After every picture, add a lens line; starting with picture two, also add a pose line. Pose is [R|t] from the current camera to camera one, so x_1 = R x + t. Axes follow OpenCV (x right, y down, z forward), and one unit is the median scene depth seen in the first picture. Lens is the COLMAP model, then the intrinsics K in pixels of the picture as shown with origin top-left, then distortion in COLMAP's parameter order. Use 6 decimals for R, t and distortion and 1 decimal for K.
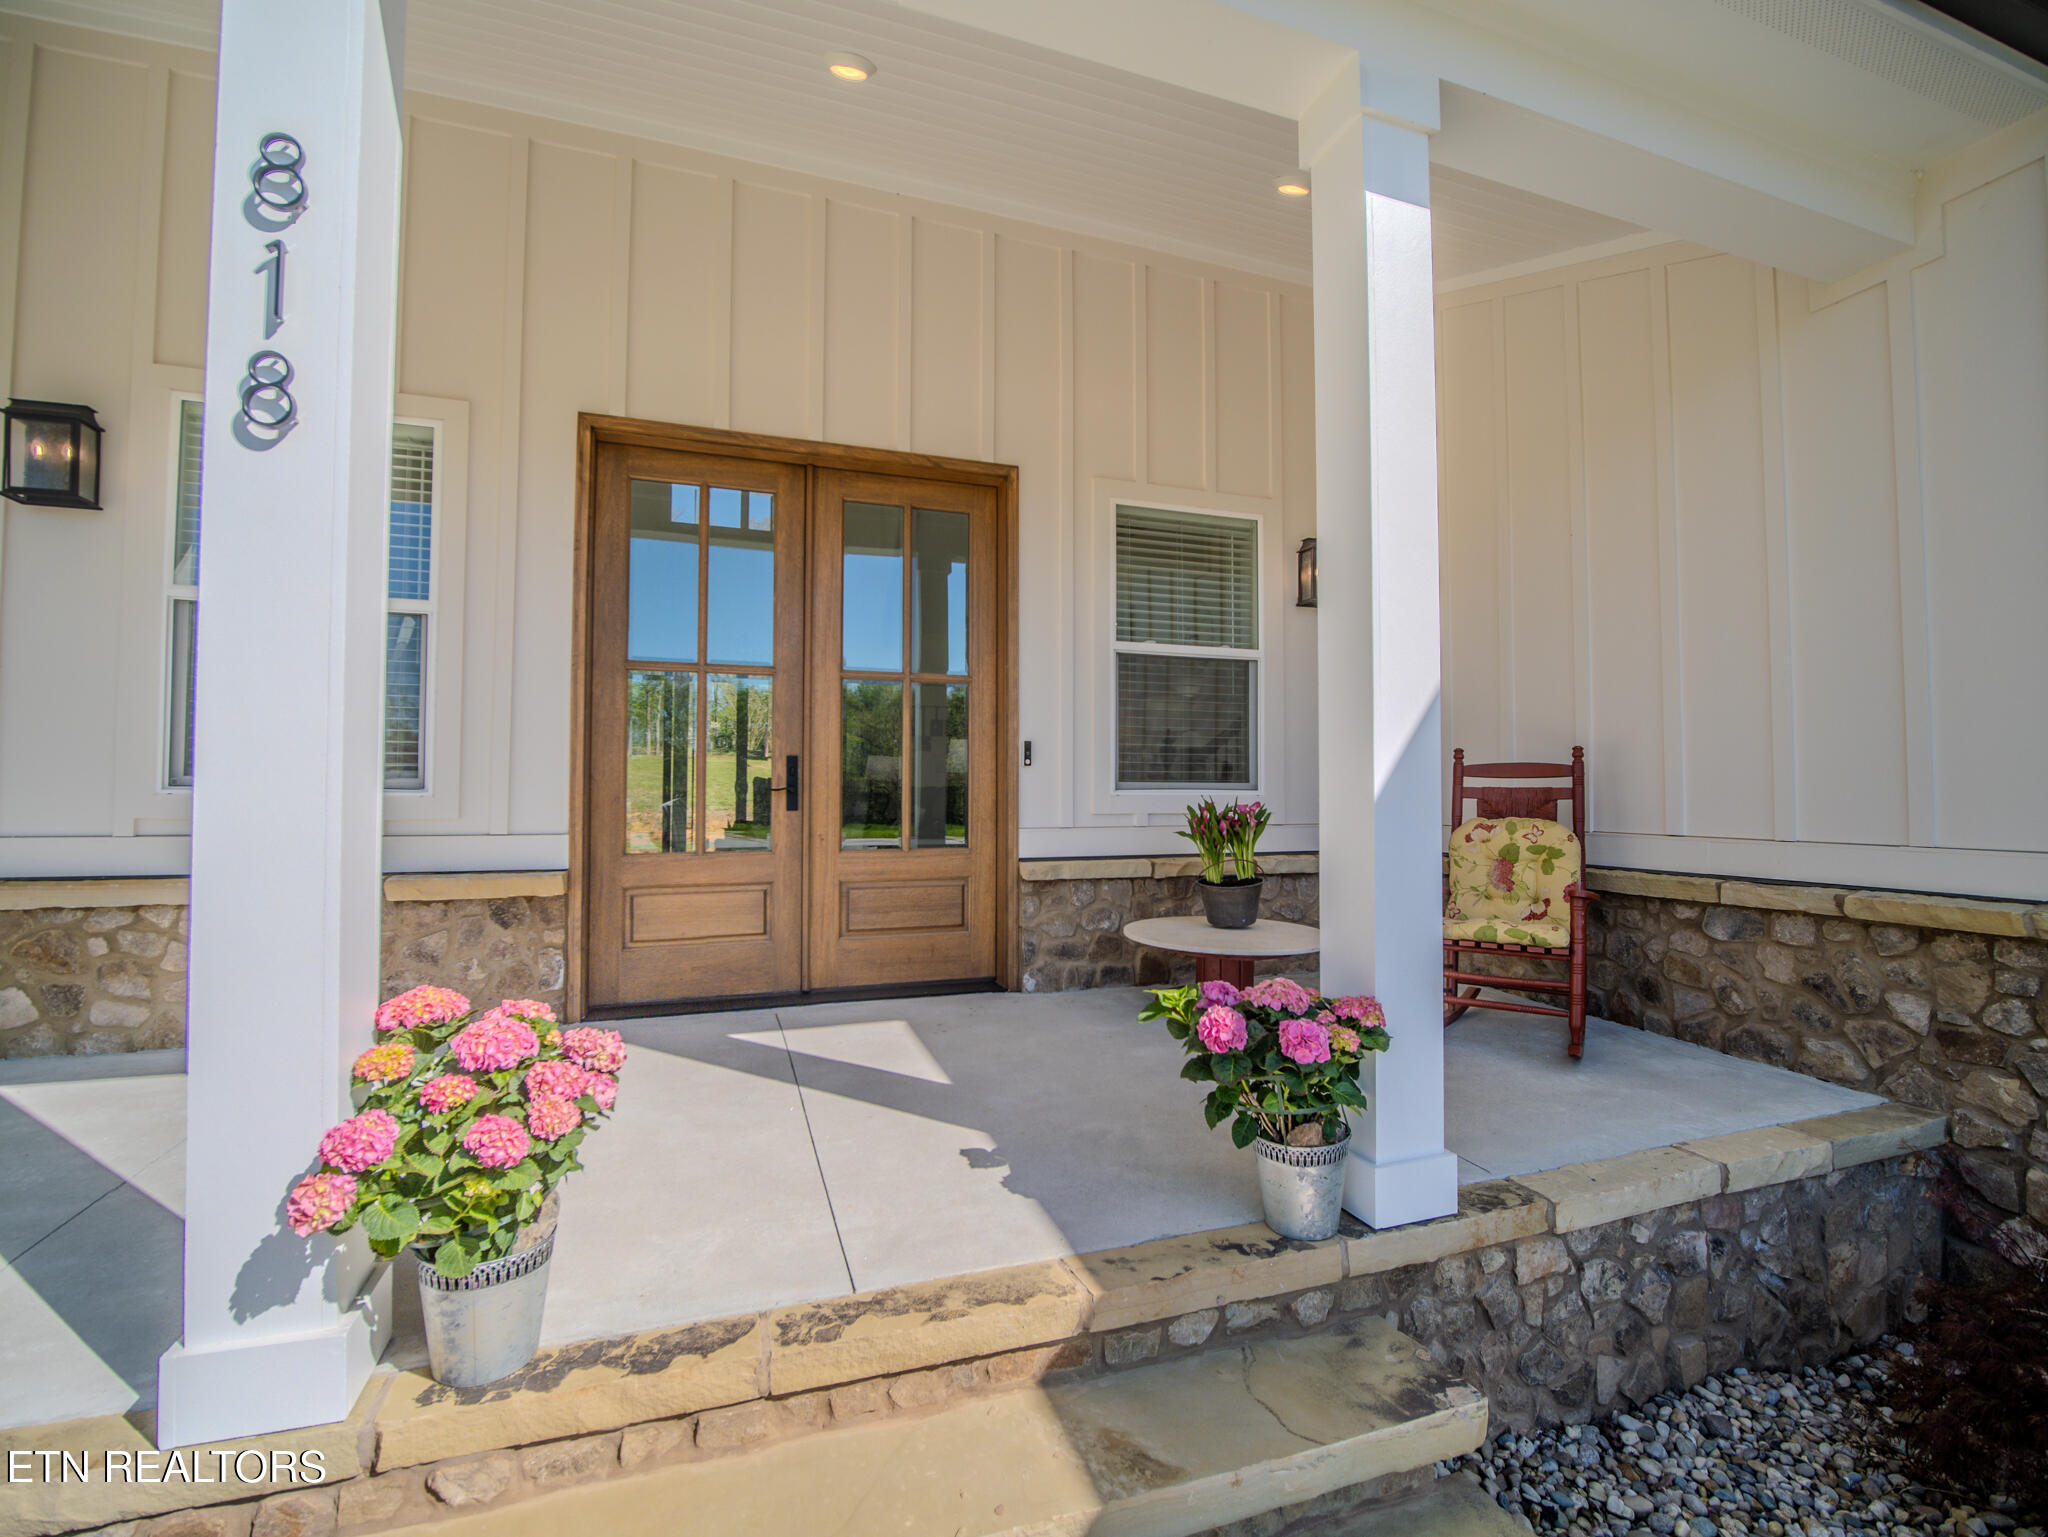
lens RADIAL K [[900.3, 0, 1024.0], [0, 900.3, 768.5], [0, 0, 1]] dist [0.038967, -0.012997]
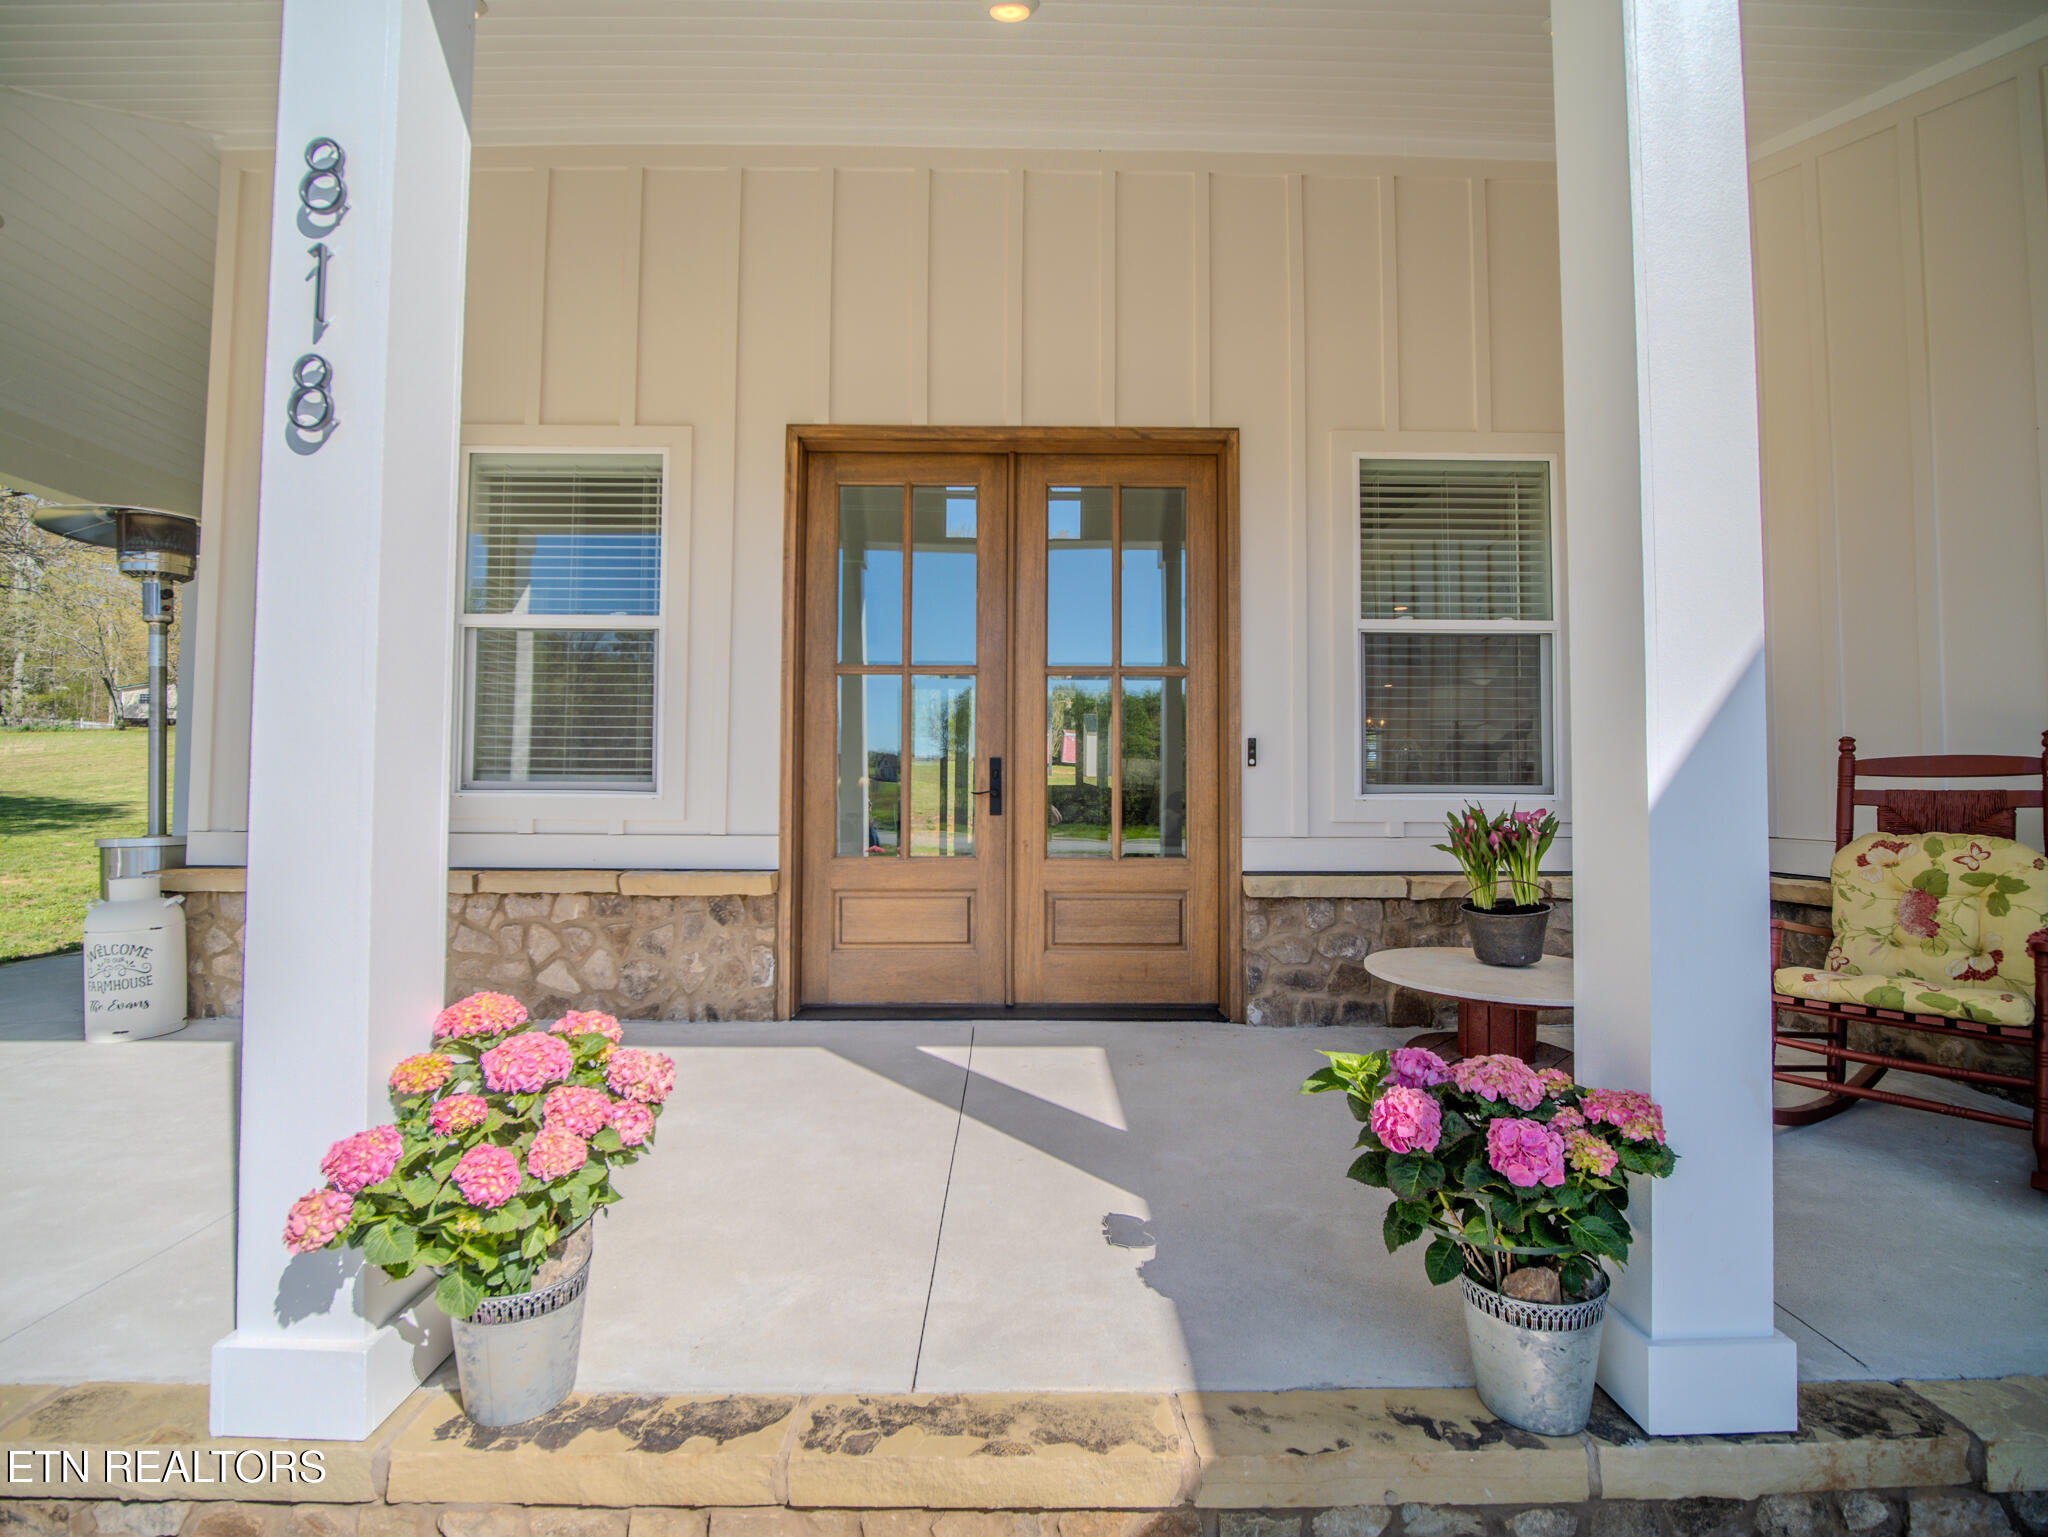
lens RADIAL K [[910.8, 0, 1028.4], [0, 910.8, 766.4], [0, 0, 1]] dist [0.002528, 0.000058]
pose [[0.951912, -0.008045, -0.306266, 0.128985], [0.006094, 0.999955, -0.007326, 0.004756], [0.306311, 0.005107, 0.951918, 0.167715]]
